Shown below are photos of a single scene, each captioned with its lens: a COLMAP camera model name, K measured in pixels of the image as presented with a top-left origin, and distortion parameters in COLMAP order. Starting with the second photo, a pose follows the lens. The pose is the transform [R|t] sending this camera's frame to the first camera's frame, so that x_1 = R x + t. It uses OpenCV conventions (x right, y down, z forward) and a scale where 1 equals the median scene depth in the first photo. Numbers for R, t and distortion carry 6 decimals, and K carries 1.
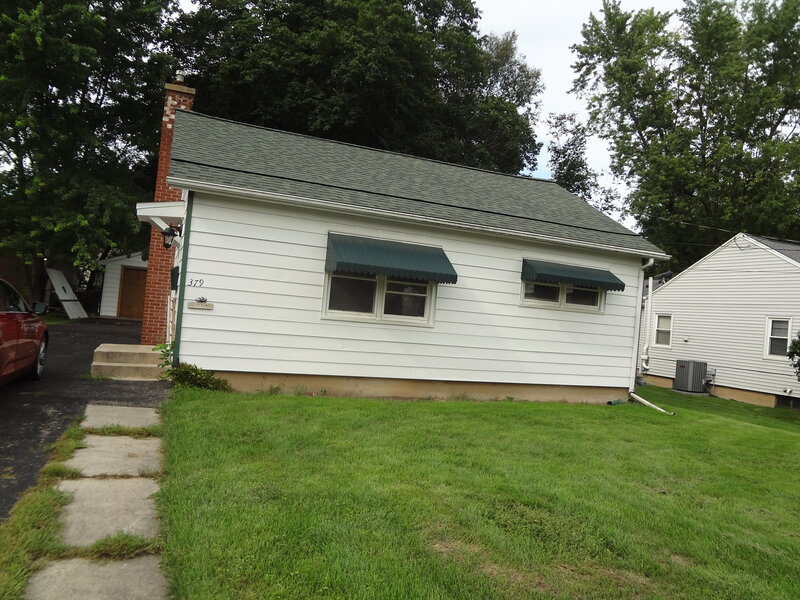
lens RADIAL K [[598.3, 0, 395.5], [0, 598.3, 297.9], [0, 0, 1]] dist [-0.050083, 0.009126]
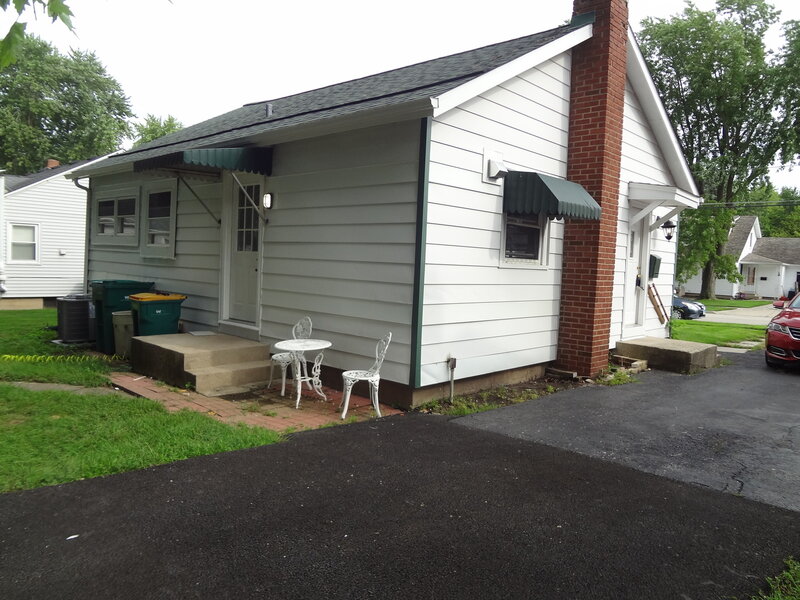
lens RADIAL K [[598.3, 0, 395.5], [0, 598.3, 297.9], [0, 0, 1]] dist [-0.050083, 0.009126]
pose [[-0.419845, -0.150633, 0.895008, -0.567114], [-0.098401, 0.987873, 0.120103, -0.024551], [-0.902246, -0.037645, -0.429576, 0.870826]]
